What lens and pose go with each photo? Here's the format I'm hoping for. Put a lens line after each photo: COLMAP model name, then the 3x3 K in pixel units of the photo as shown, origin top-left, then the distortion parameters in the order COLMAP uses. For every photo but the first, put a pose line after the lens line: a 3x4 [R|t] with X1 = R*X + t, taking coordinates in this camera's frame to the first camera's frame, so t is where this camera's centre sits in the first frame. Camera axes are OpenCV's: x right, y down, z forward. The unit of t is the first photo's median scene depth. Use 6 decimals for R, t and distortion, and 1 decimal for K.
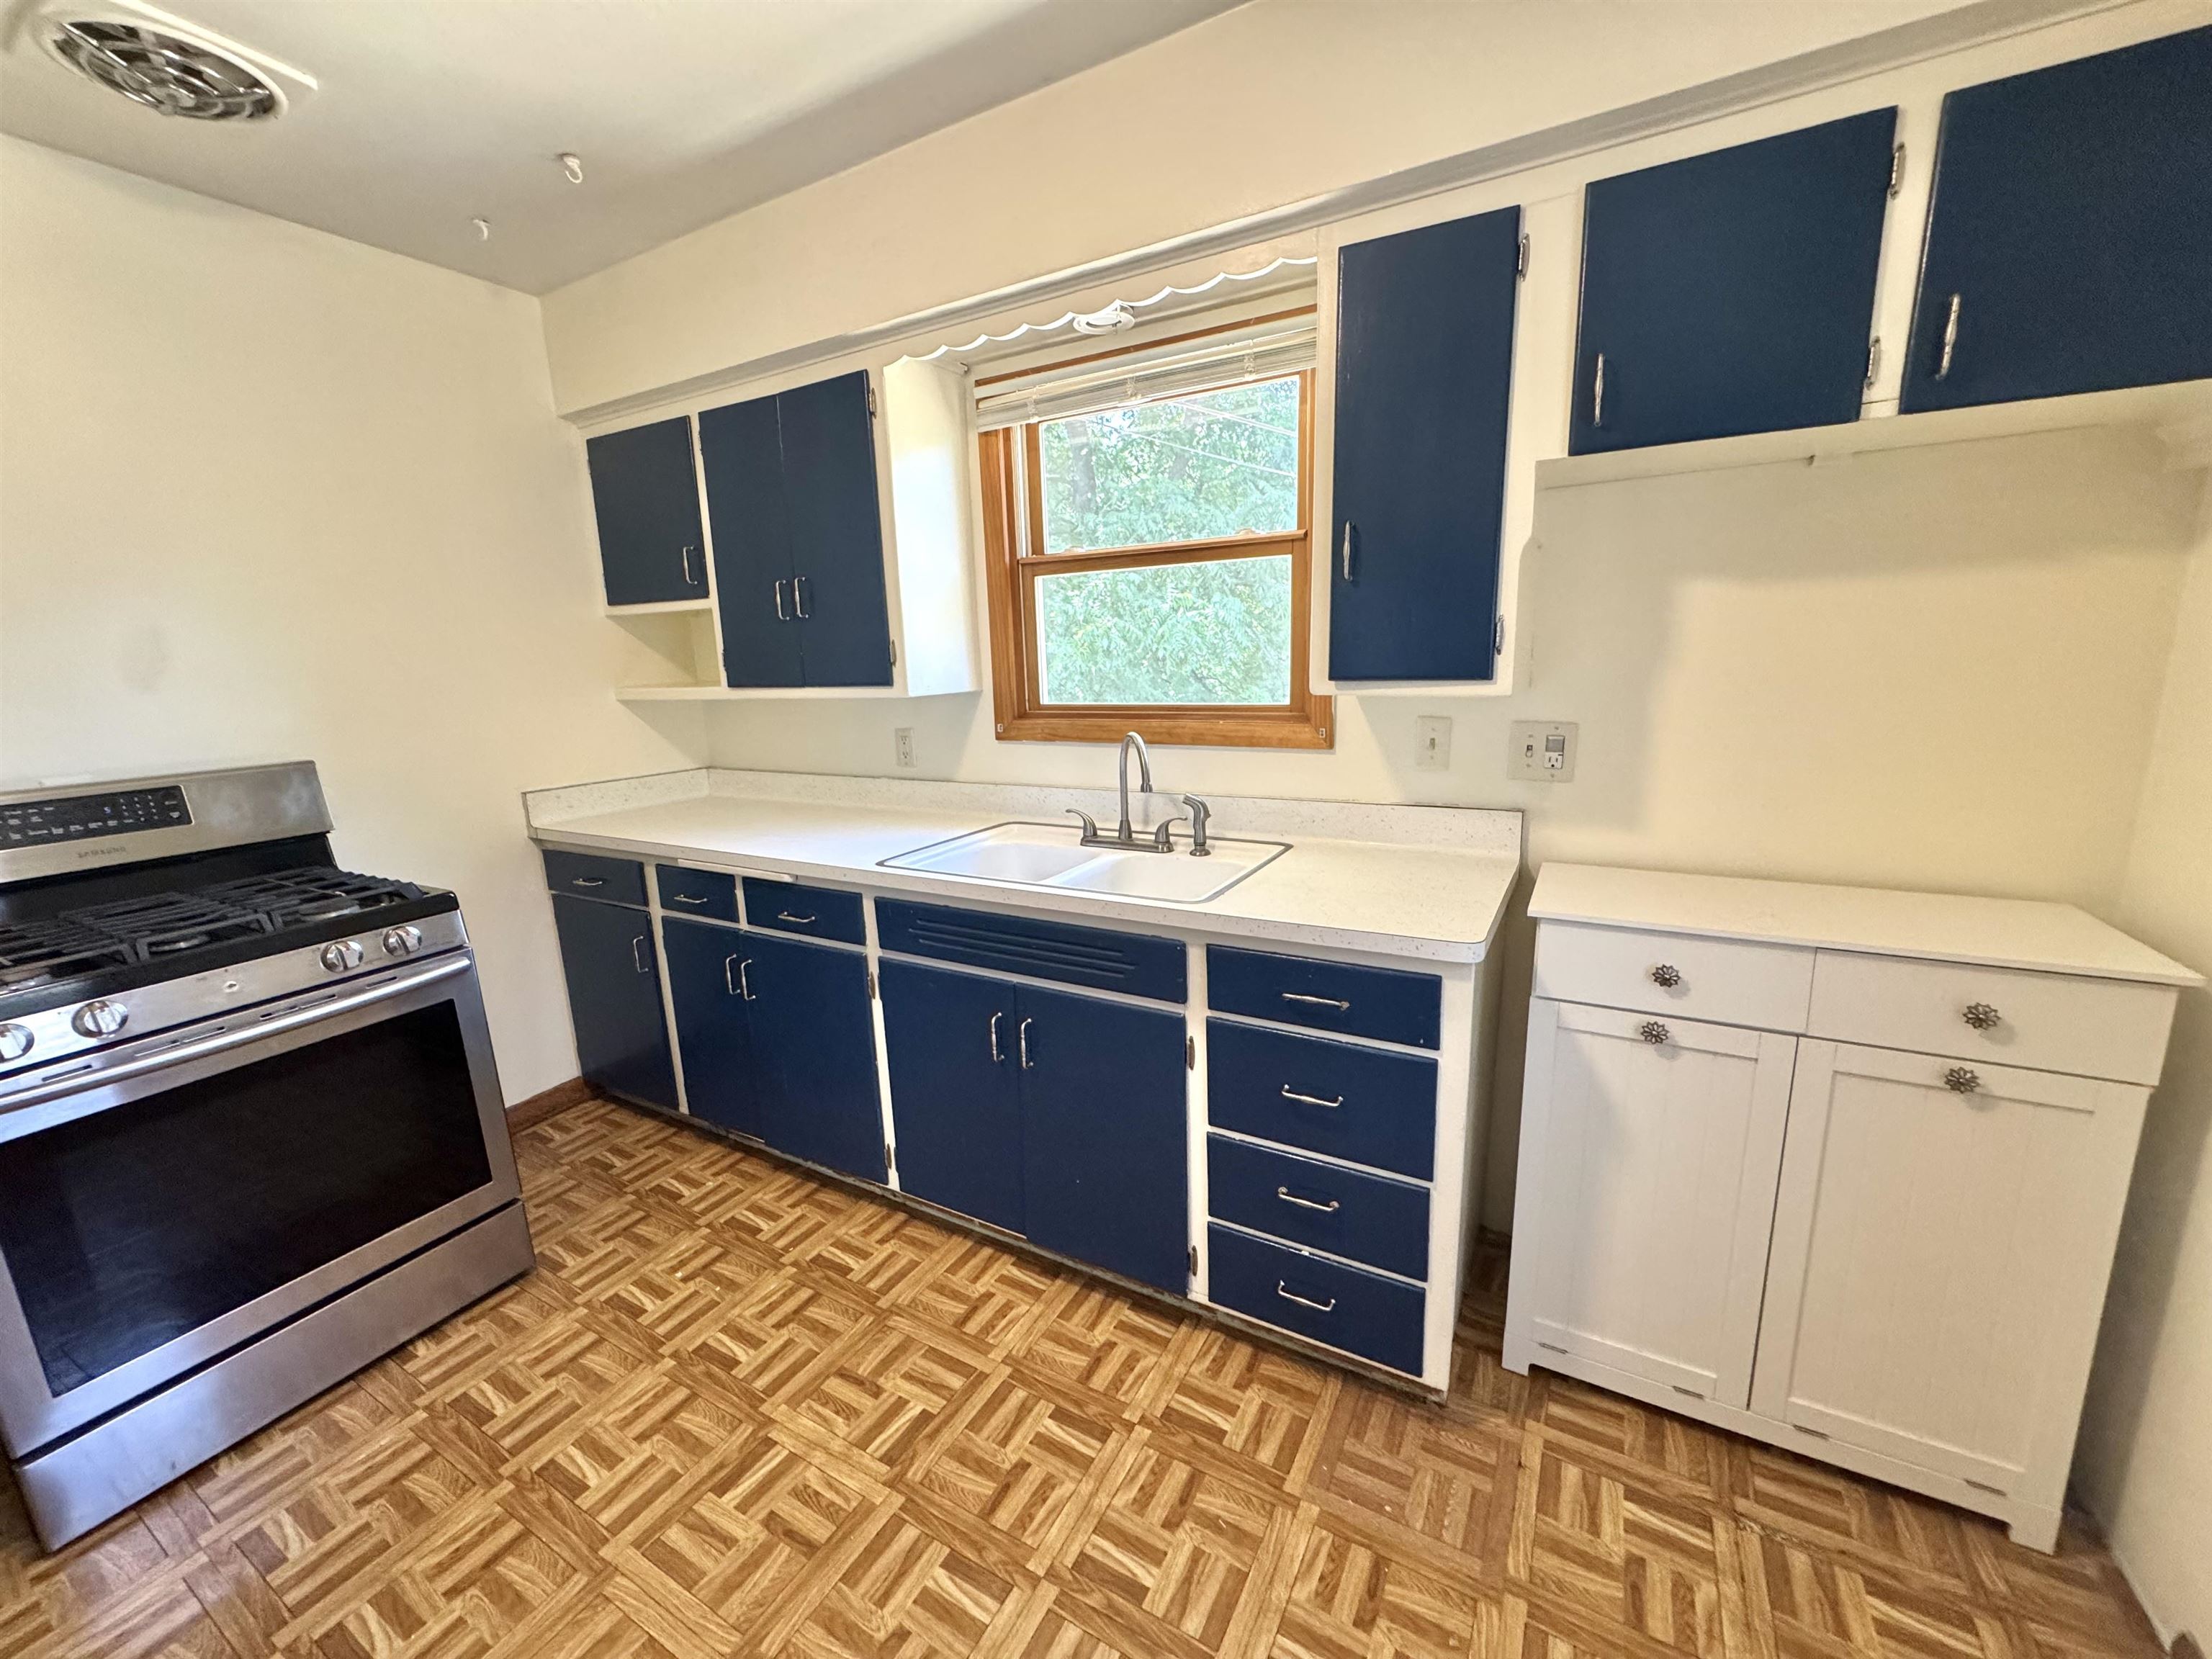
lens RADIAL K [[870.7, 0, 1129.7], [0, 870.7, 827.3], [0, 0, 1]] dist [-0.002744, -0.000321]
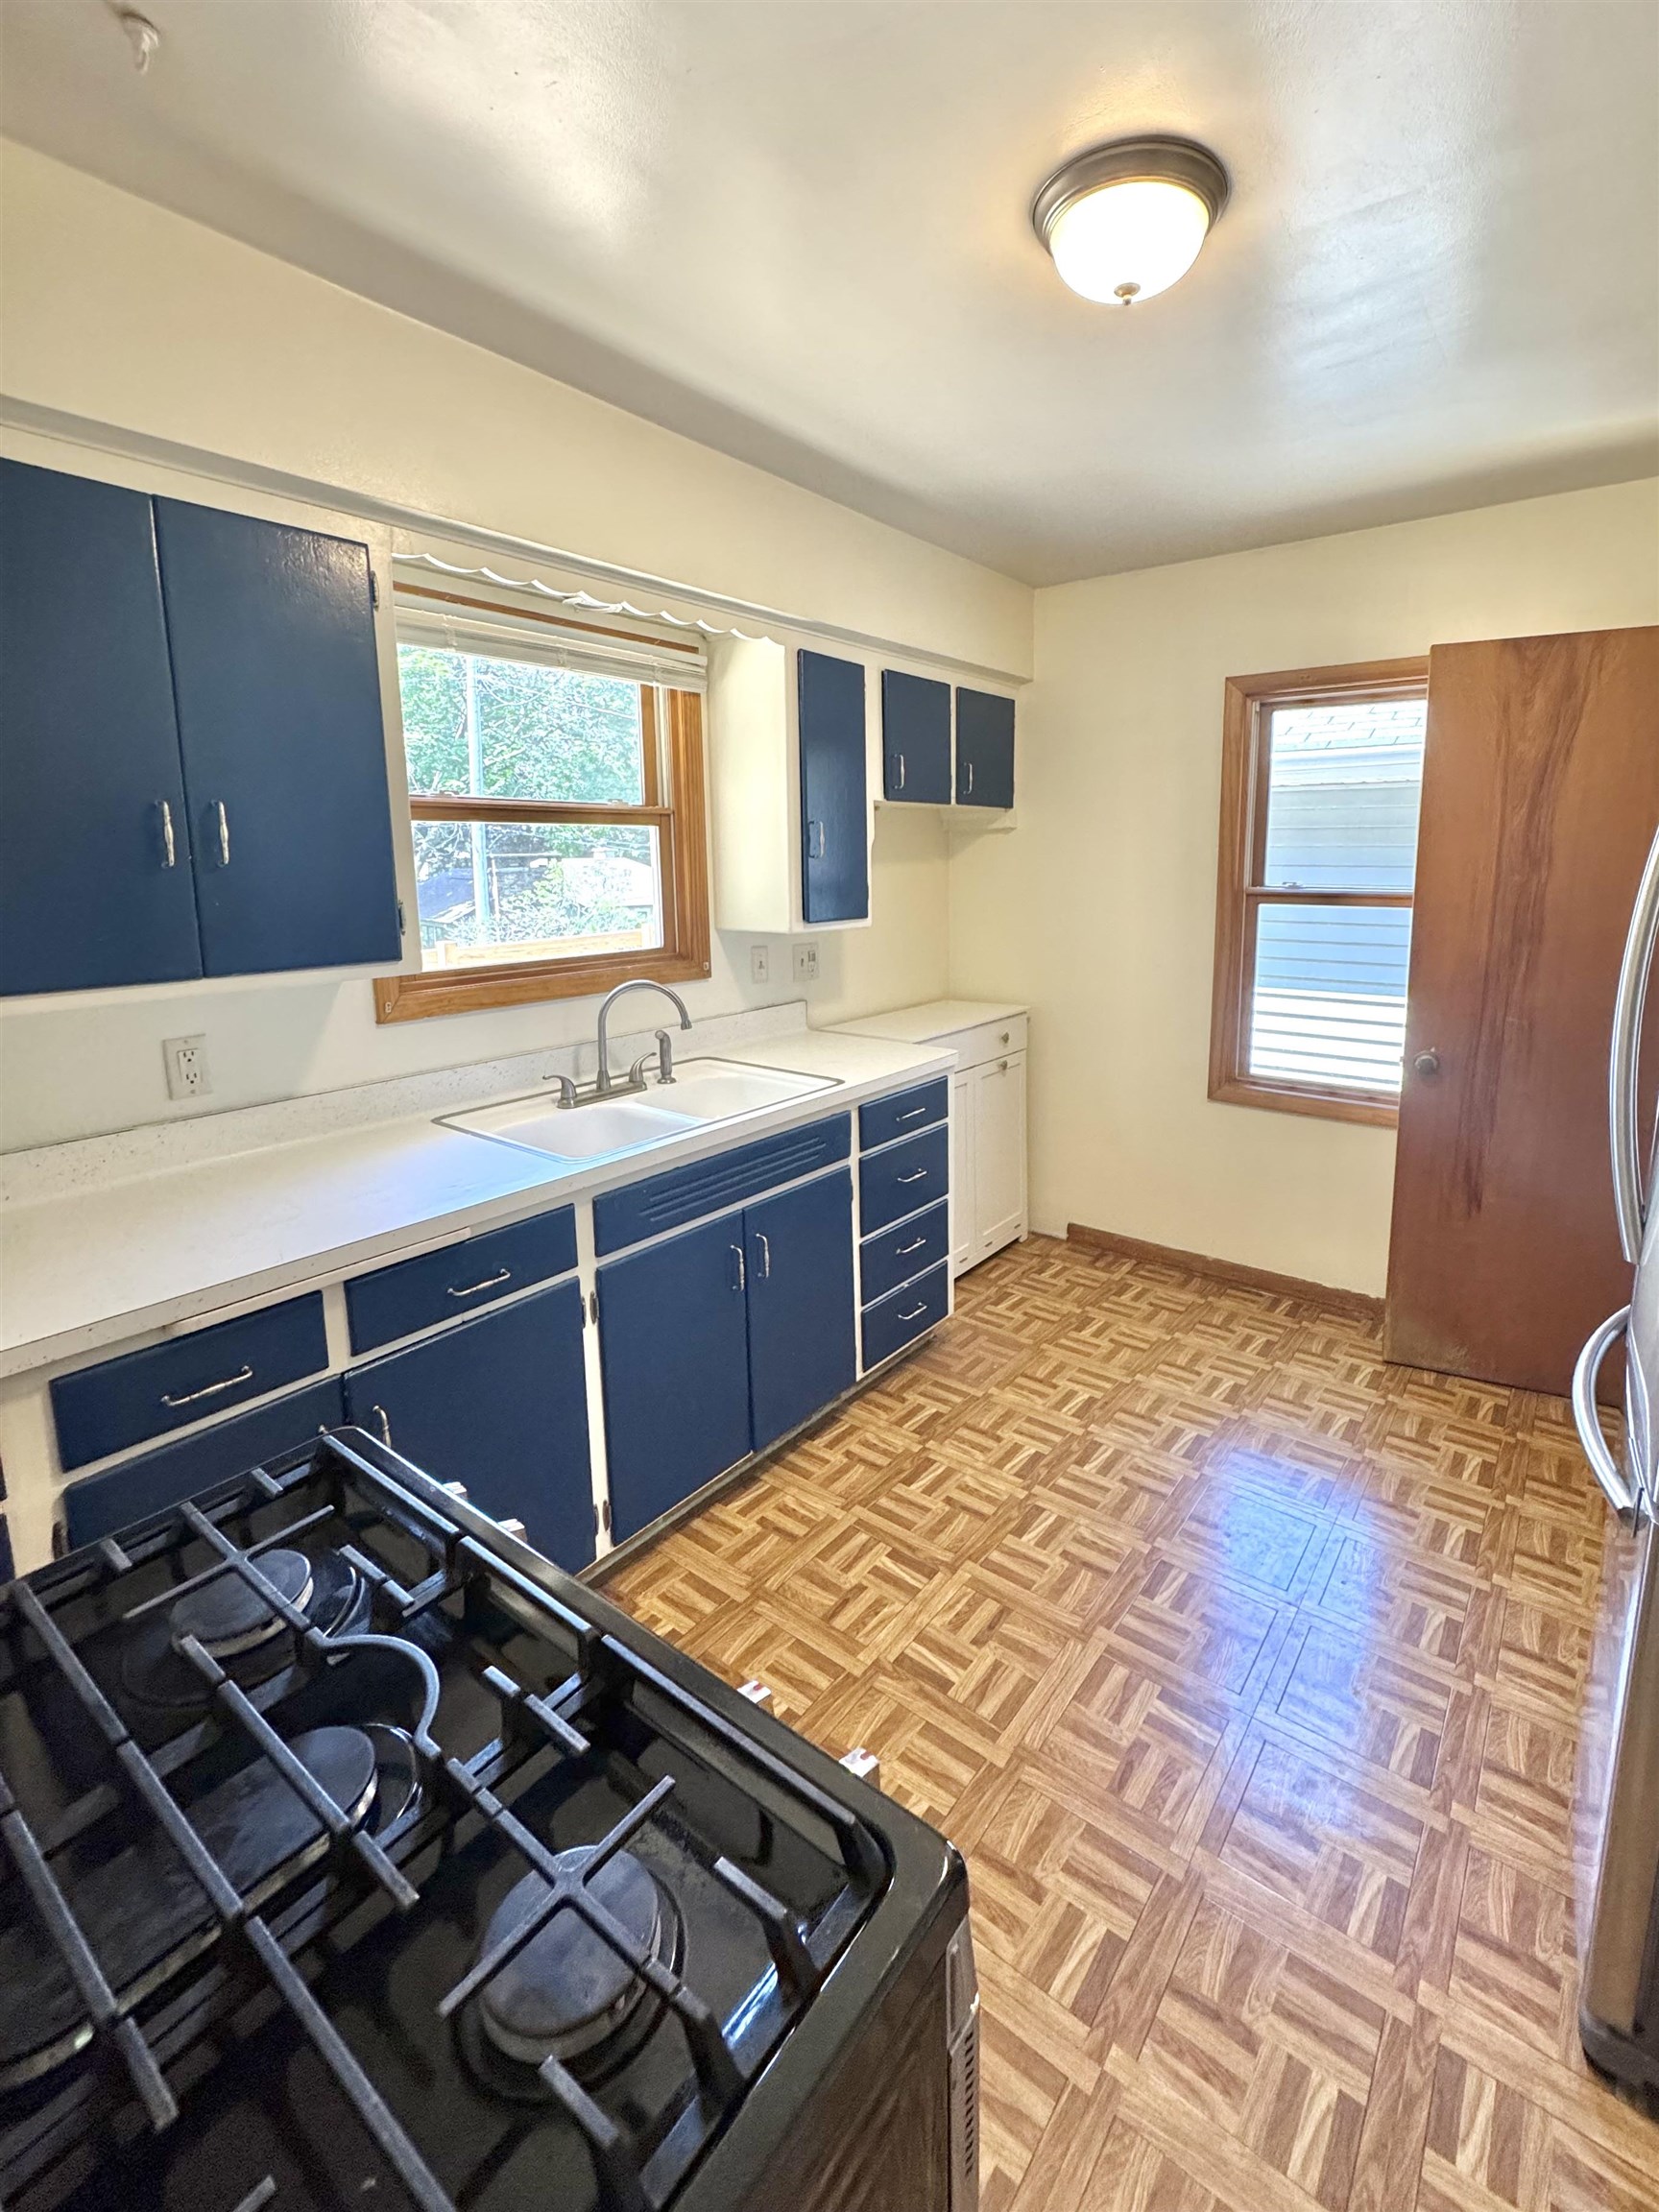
lens RADIAL K [[957.2, 0, 887.4], [0, 957.2, 985.8], [0, 0, 1]] dist [-0.001472, -0.000084]
pose [[0.137390, -0.105707, 0.984860, -1.276572], [0.194827, 0.977750, 0.077765, -0.154039], [-0.971168, 0.181193, 0.154927, 0.601569]]
